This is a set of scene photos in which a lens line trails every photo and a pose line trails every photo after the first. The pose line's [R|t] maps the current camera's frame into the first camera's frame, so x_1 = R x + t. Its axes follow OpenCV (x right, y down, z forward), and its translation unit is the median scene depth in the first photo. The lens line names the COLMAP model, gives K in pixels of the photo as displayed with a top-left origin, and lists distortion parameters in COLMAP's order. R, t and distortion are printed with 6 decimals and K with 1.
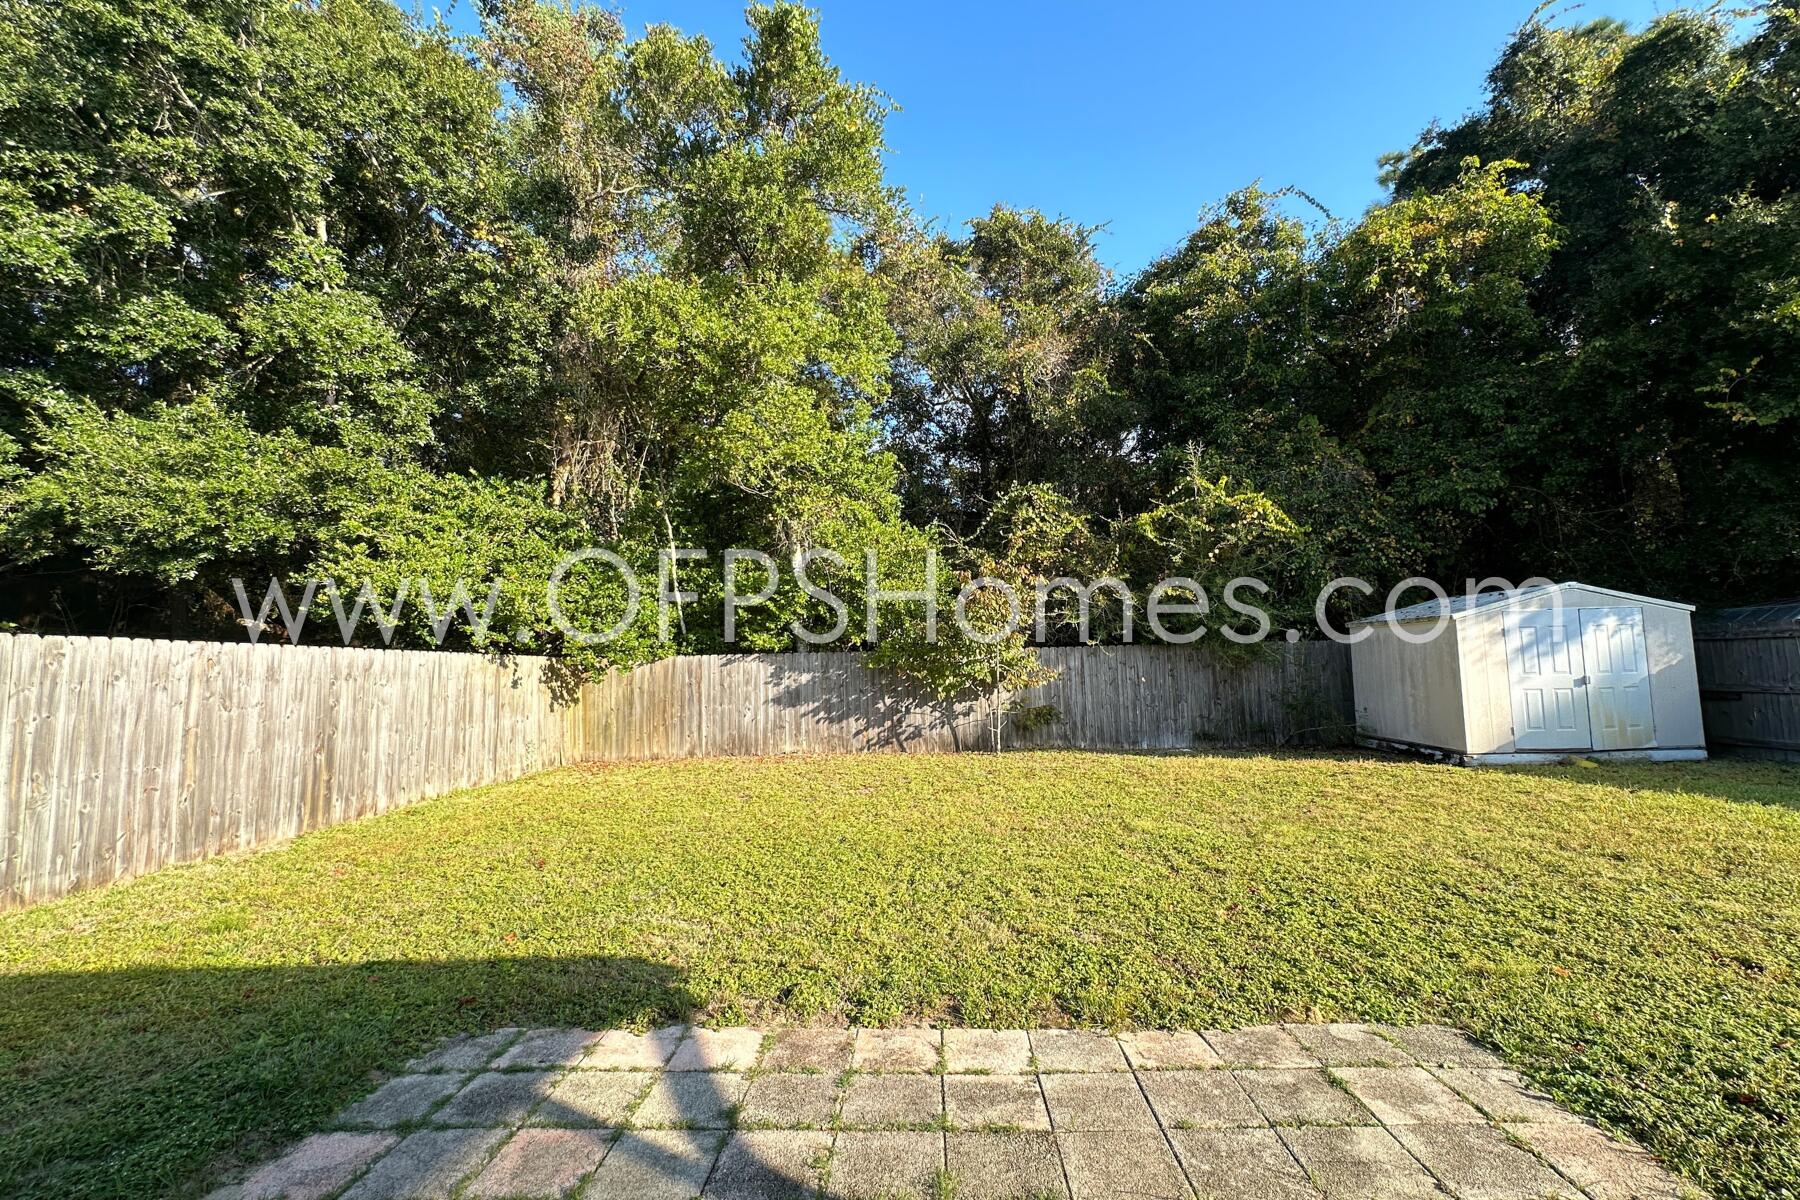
lens RADIAL K [[723.9, 0, 890.8], [0, 723.9, 605.4], [0, 0, 1]] dist [-0.002009, -0.000464]
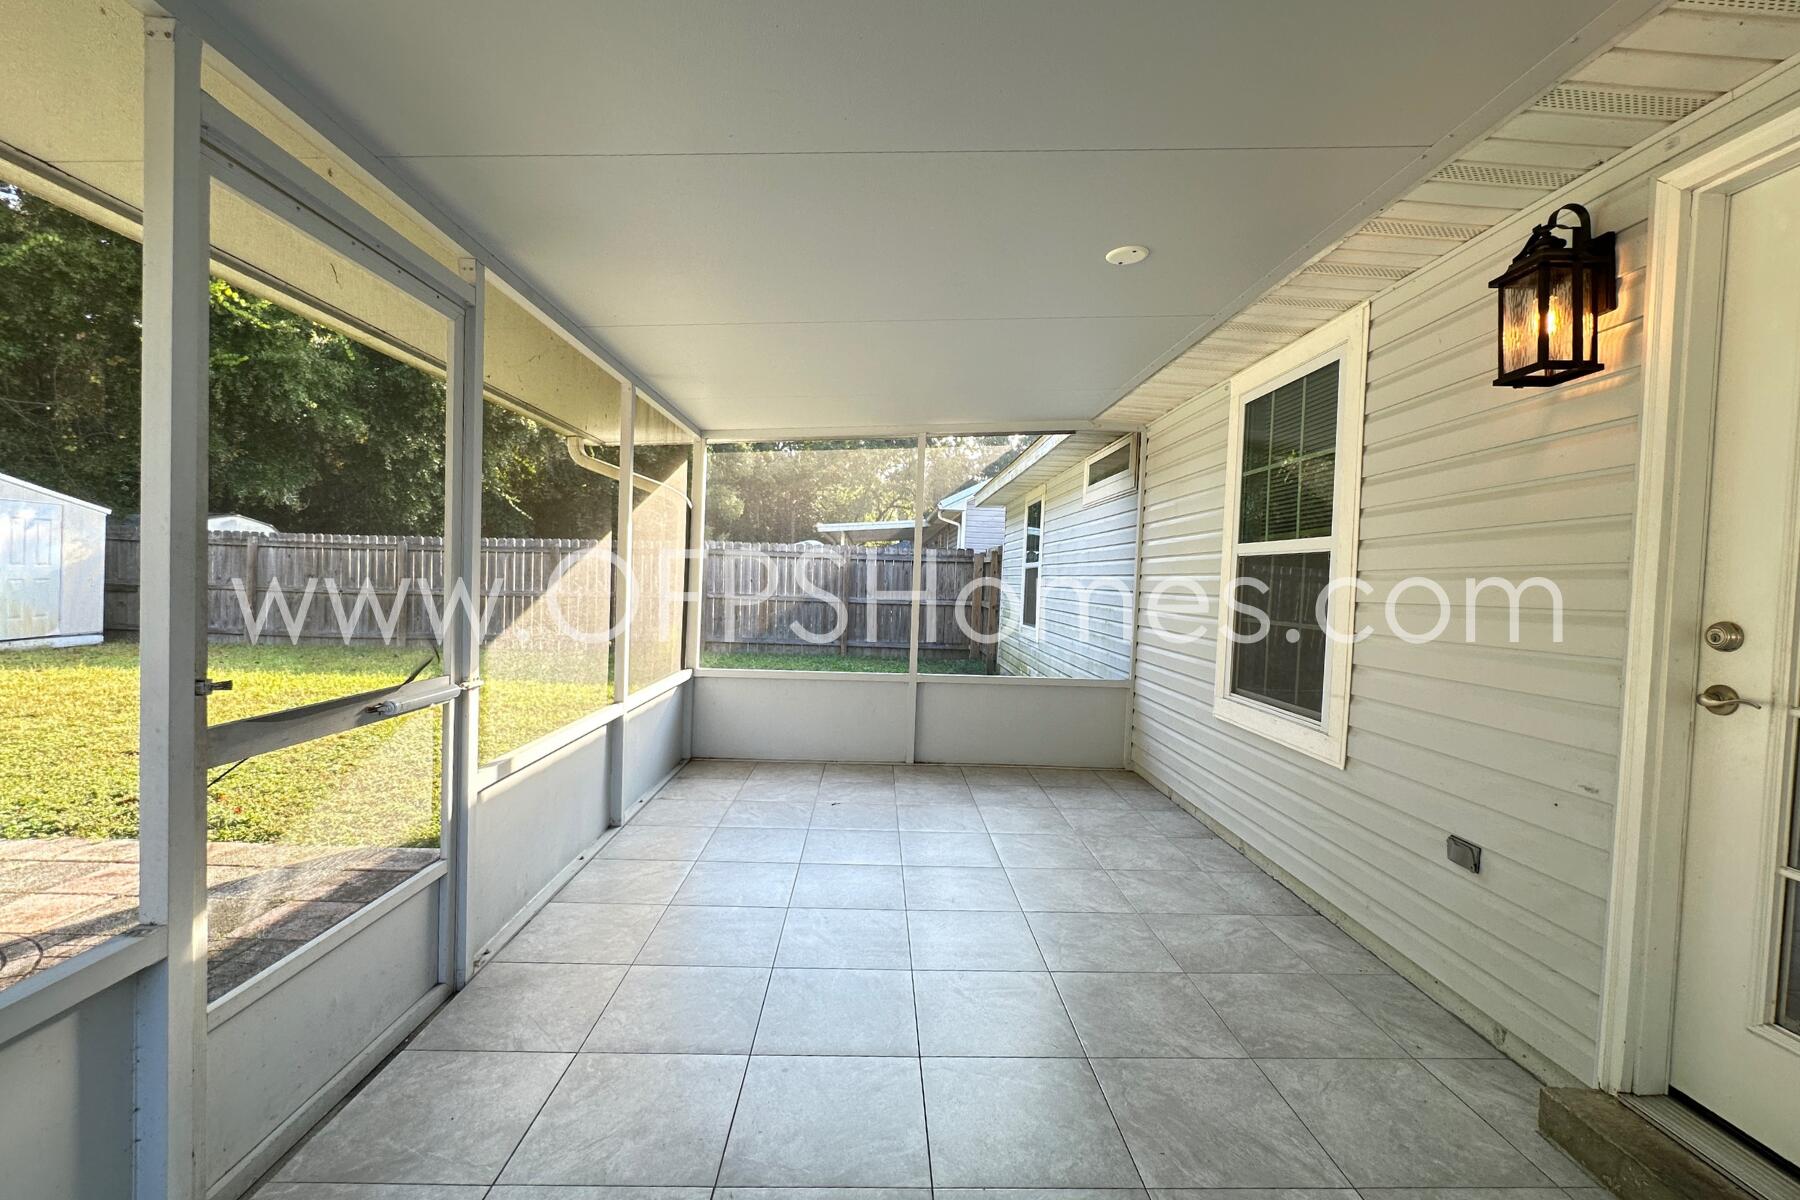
lens RADIAL K [[789.5, 0, 896.1], [0, 789.5, 602.3], [0, 0, 1]] dist [0.002660, 0.000493]
pose [[-0.061010, -0.009017, 0.998096, -0.205301], [-0.131300, 0.991342, 0.000931, -0.017817], [-0.989464, -0.130993, -0.061665, -0.165120]]
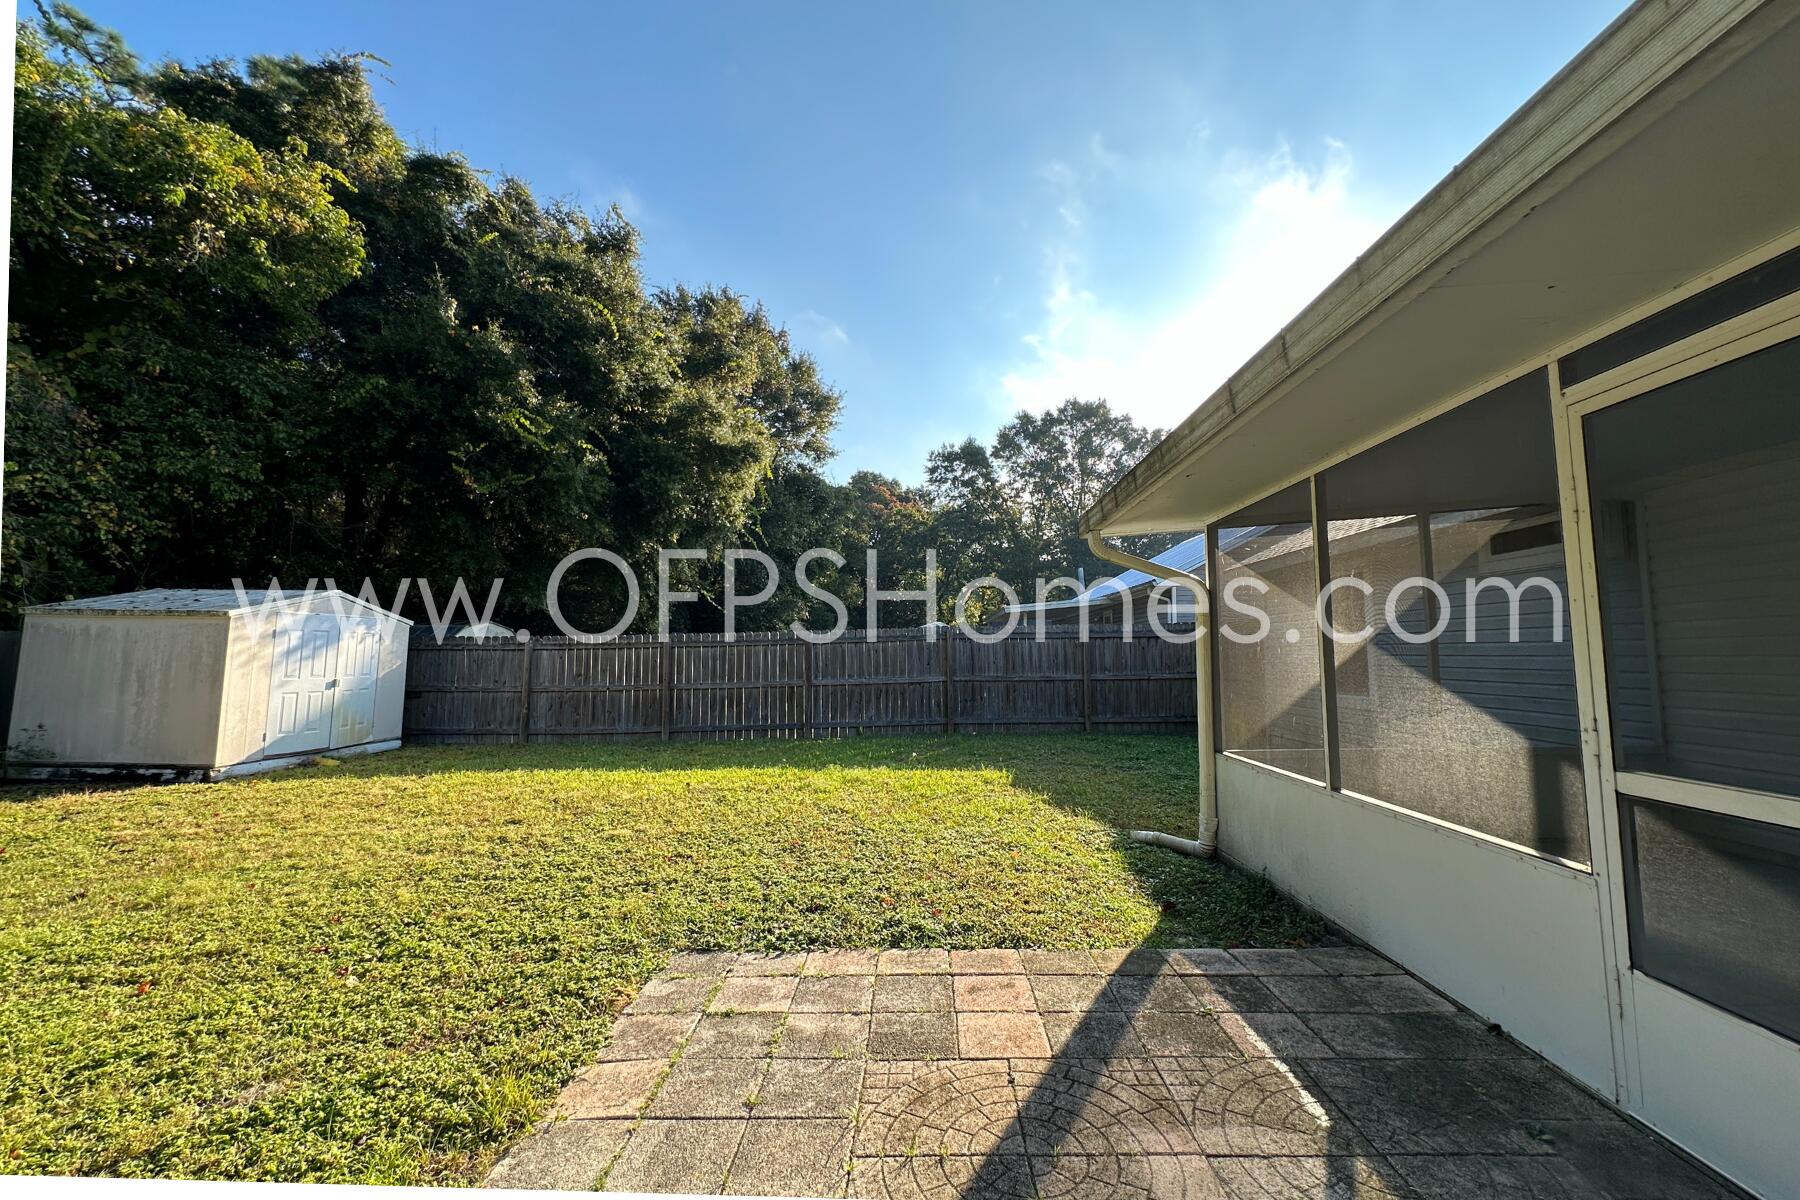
lens RADIAL K [[748.4, 0, 902.4], [0, 748.4, 592.8], [0, 0, 1]] dist [-0.001533, 0.000056]
pose [[-0.021954, 0.110447, 0.993640, -0.165195], [-0.088786, 0.989737, -0.111975, 0.020768], [-0.995809, -0.090680, -0.011922, 0.189659]]
